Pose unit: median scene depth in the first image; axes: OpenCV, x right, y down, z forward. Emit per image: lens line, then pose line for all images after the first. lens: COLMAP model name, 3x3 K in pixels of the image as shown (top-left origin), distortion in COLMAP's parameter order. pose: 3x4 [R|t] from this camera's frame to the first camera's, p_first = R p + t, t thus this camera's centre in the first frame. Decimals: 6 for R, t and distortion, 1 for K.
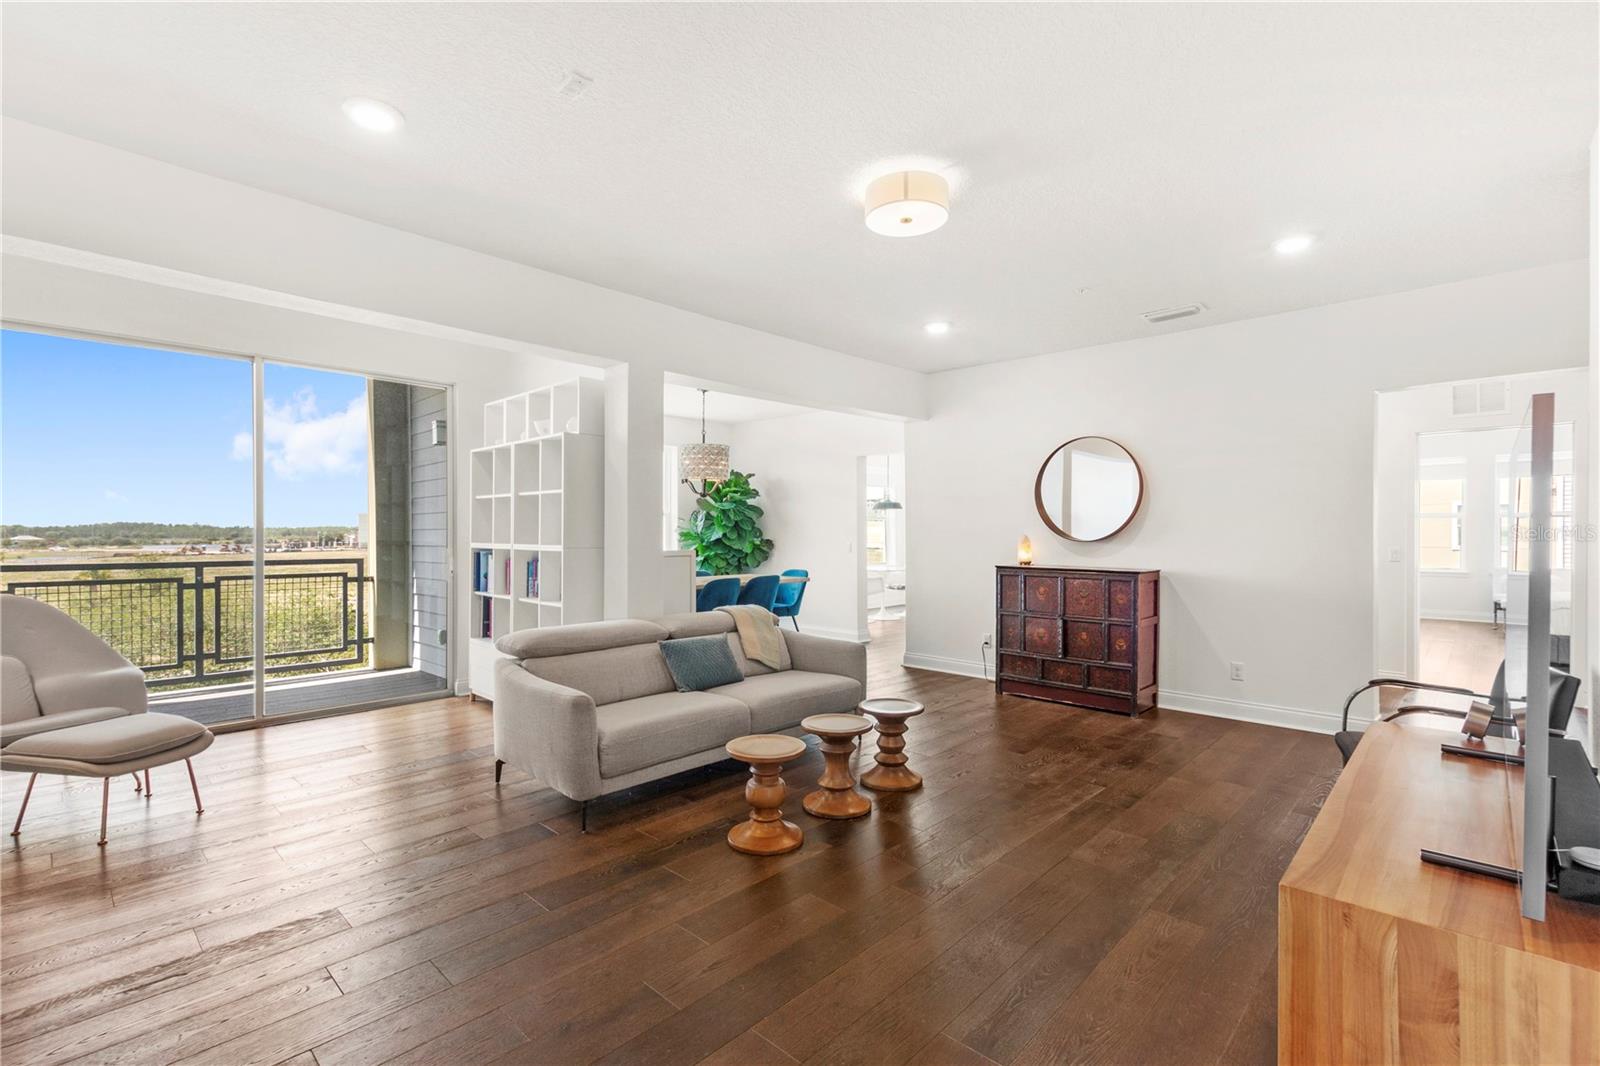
lens RADIAL K [[715.0, 0, 798.0], [0, 715.0, 531.7], [0, 0, 1]] dist [0.001140, -0.000201]
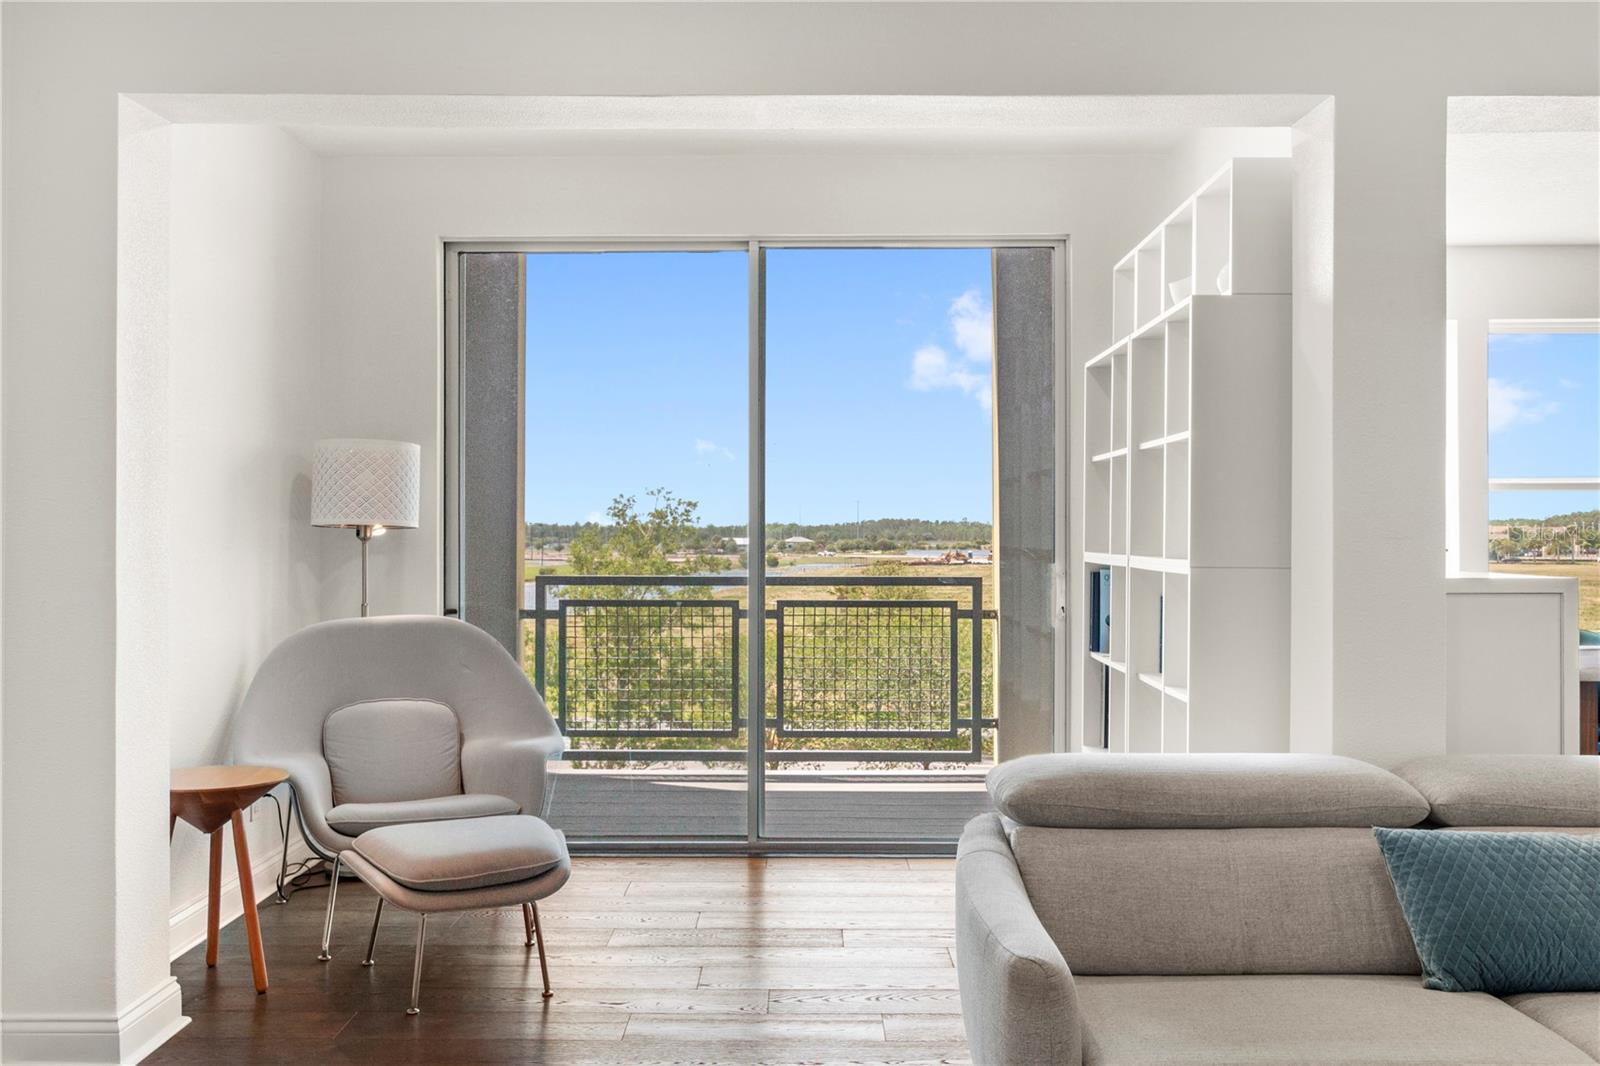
lens RADIAL K [[1315.6, 0, 800.0], [0, 1315.6, 533.0], [0, 0, 1]] dist [-0.000714, 0.001141]
pose [[0.685551, 0.000754, -0.728024, 0.074357], [0.000091, 0.999999, 0.001122, 0.001442], [0.728025, -0.000836, 0.685550, 0.262490]]
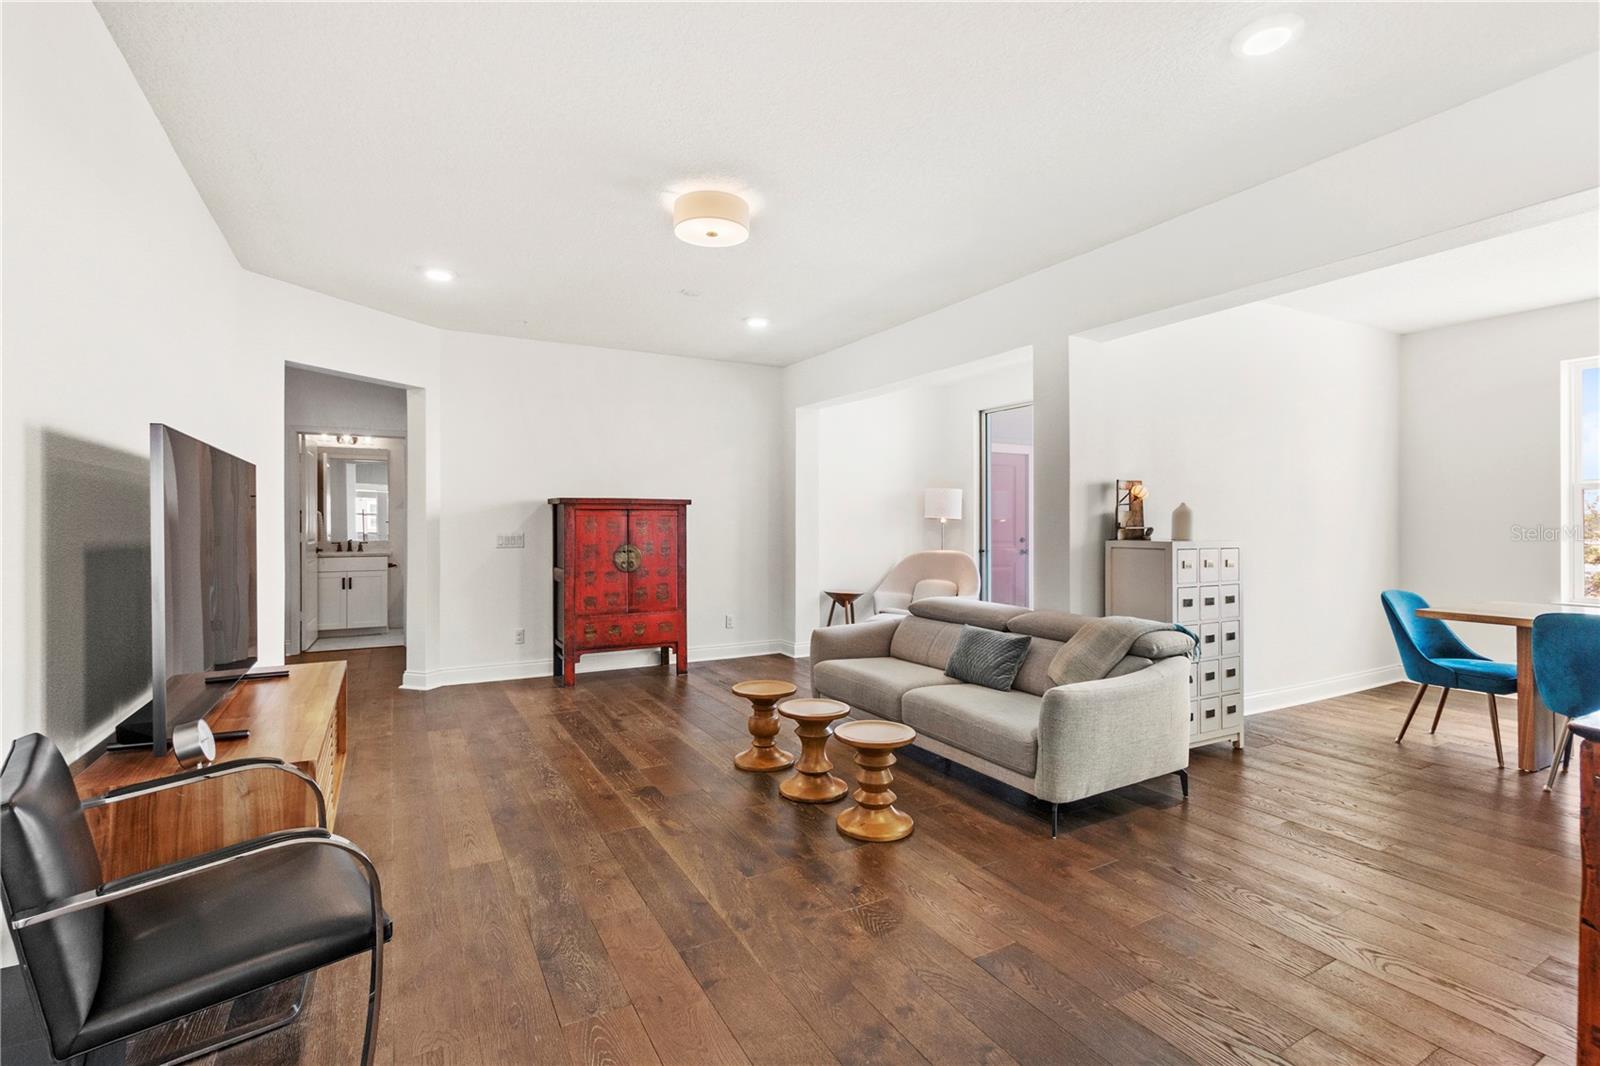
lens RADIAL K [[734.1, 0, 802.6], [0, 734.1, 527.9], [0, 0, 1]] dist [0.000514, -0.000021]
pose [[-0.292876, 0.008832, -0.956110, 0.694095], [0.002654, 0.999961, 0.008424, 0.002997], [0.956147, -0.000070, -0.292888, 0.857195]]
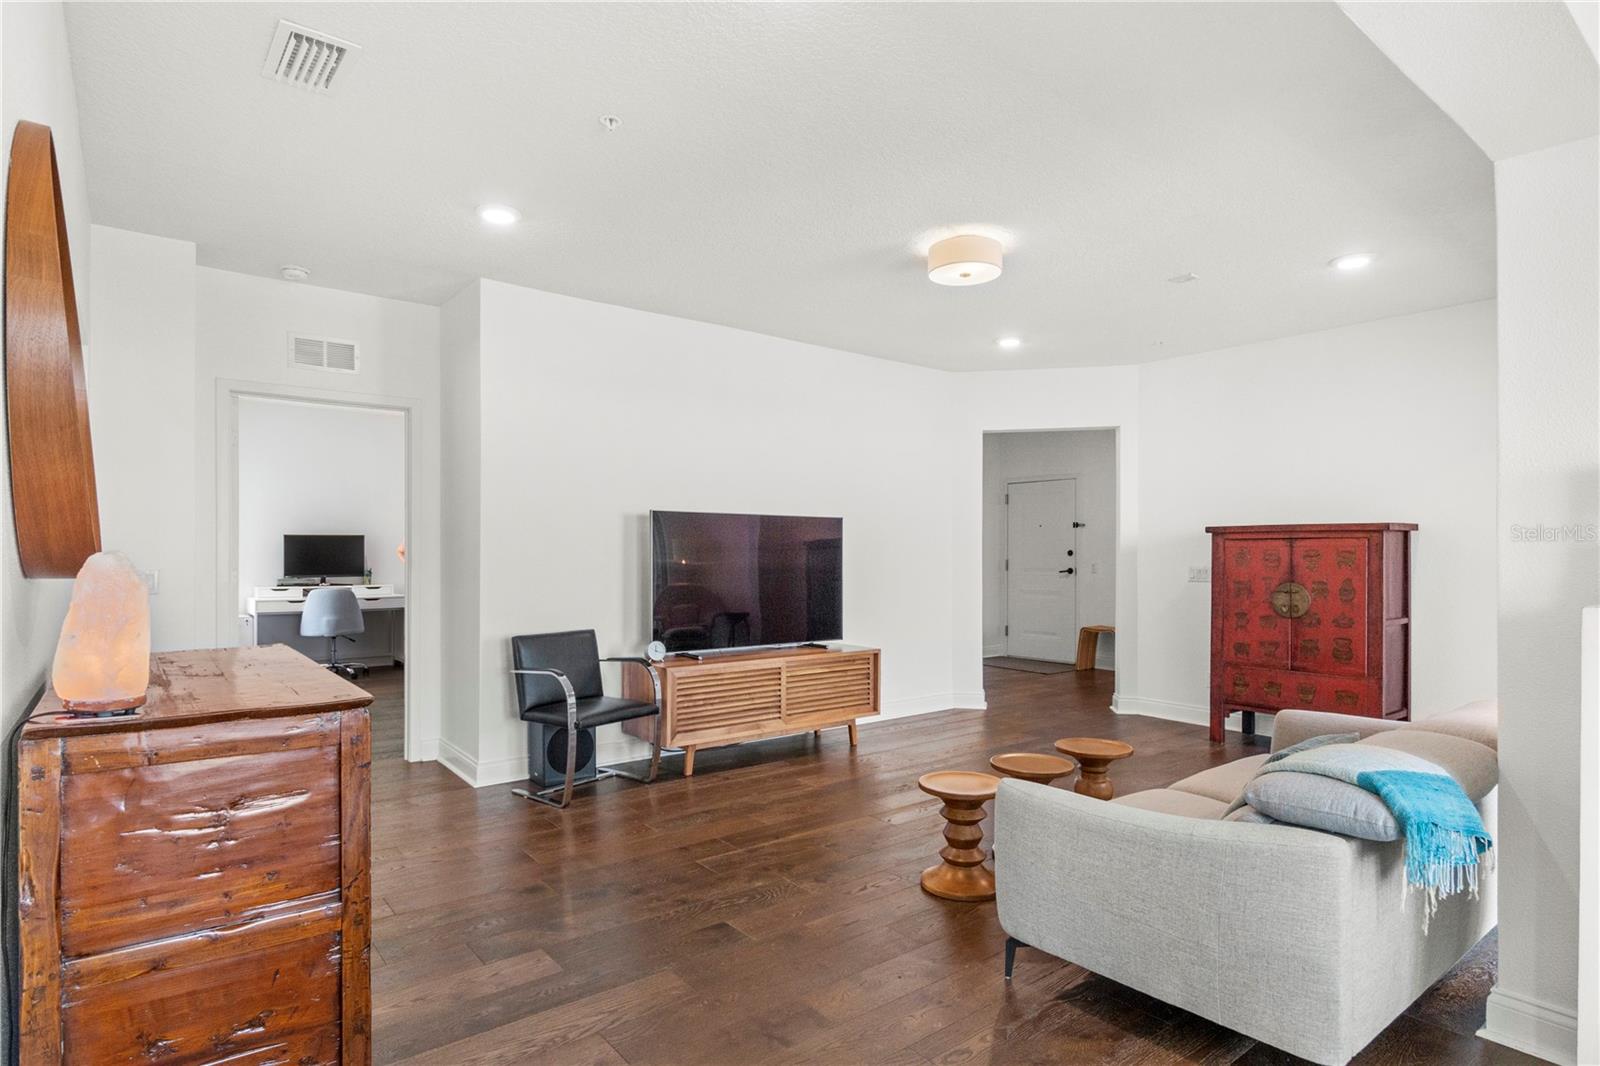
lens RADIAL K [[864.7, 0, 795.7], [0, 864.7, 559.0], [0, 0, 1]] dist [0.001454, 0.000194]
pose [[-0.989251, -0.005345, 0.146127, 0.125317], [-0.004655, 0.999976, 0.005063, 0.005461], [-0.146151, 0.004329, -0.989253, 1.404059]]
